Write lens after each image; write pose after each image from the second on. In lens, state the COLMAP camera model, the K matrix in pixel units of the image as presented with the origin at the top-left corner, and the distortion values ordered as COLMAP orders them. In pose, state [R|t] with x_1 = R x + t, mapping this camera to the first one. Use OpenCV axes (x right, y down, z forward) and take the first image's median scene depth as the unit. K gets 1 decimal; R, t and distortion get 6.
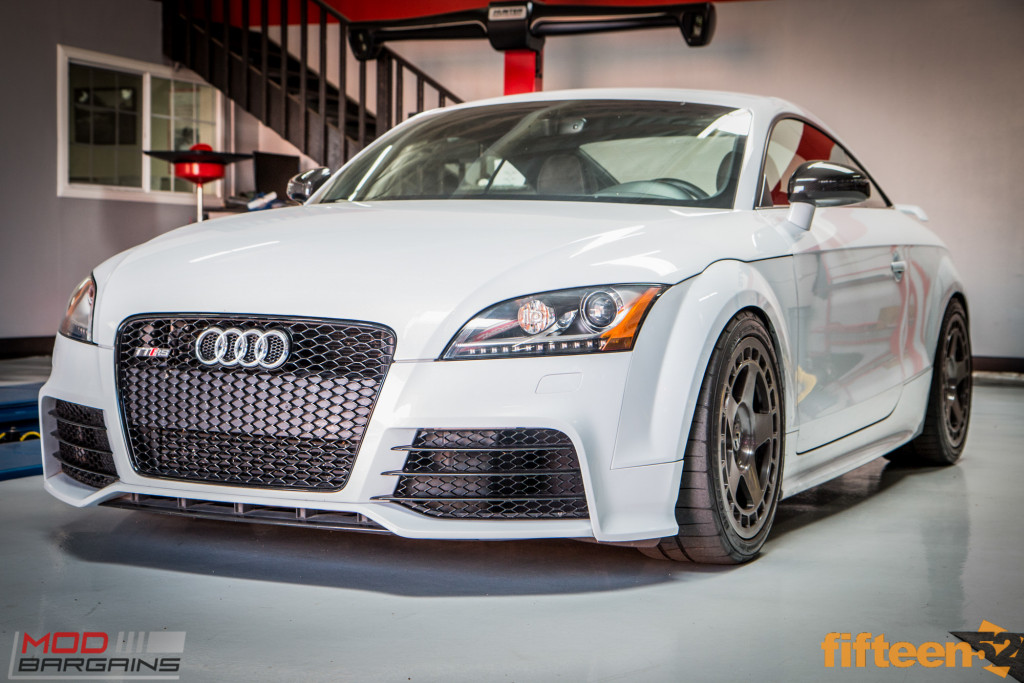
lens RADIAL K [[1752.4, 0, 510.7], [0, 1752.4, 325.8], [0, 0, 1]] dist [0.184403, 0.014103]
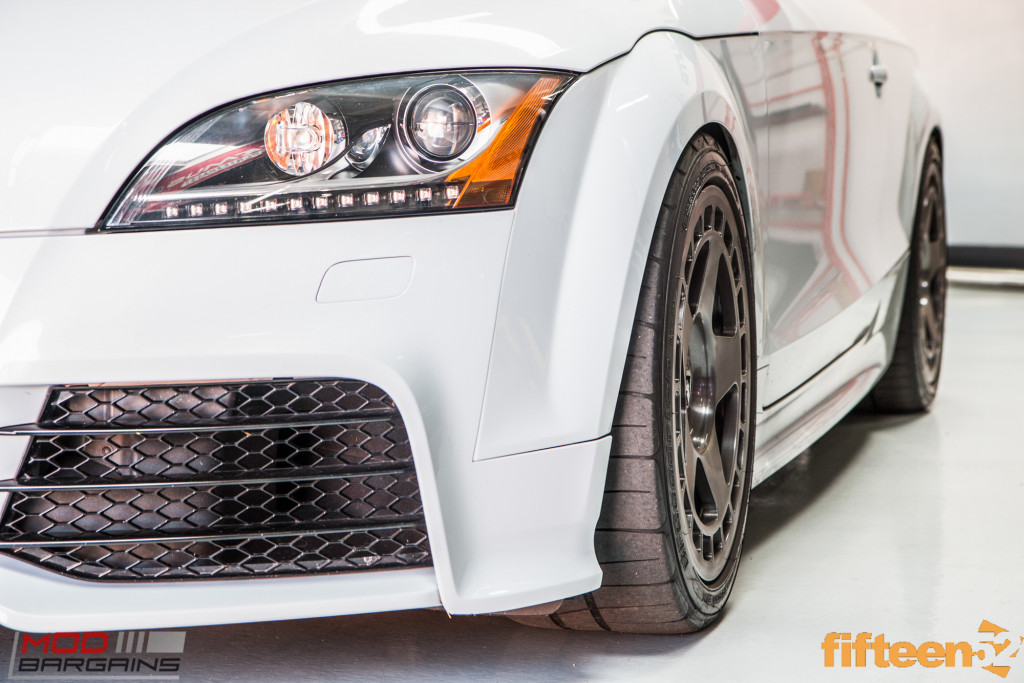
lens RADIAL K [[2325.3, 0, 512.0], [0, 2325.3, 341.5], [0, 0, 1]] dist [0.303348, -0.030746]
pose [[0.987055, -0.019924, 0.159138, -0.030864], [0.011615, 0.998528, 0.052974, 0.016438], [-0.159959, -0.050439, 0.985834, 0.376143]]
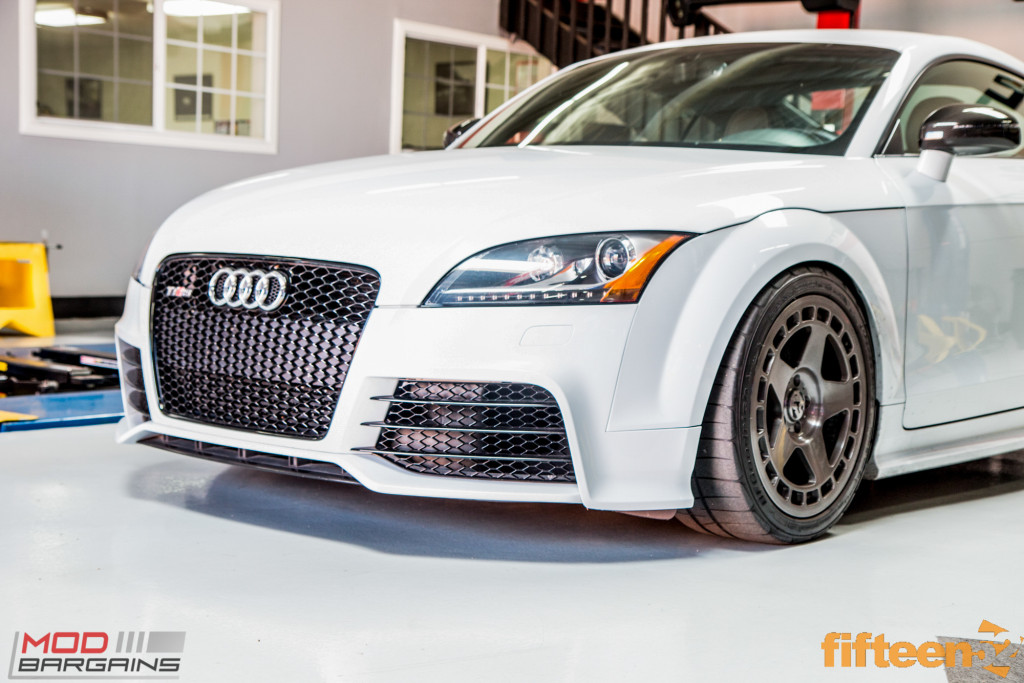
lens RADIAL K [[1666.8, 0, 512.0], [0, 1666.8, 341.5], [0, 0, 1]] dist [0.170476, 0.008033]
pose [[0.965400, 0.034994, -0.258414, 0.227943], [-0.028532, 0.999180, 0.028714, 0.010737], [0.259207, -0.020347, 0.965608, 0.141806]]
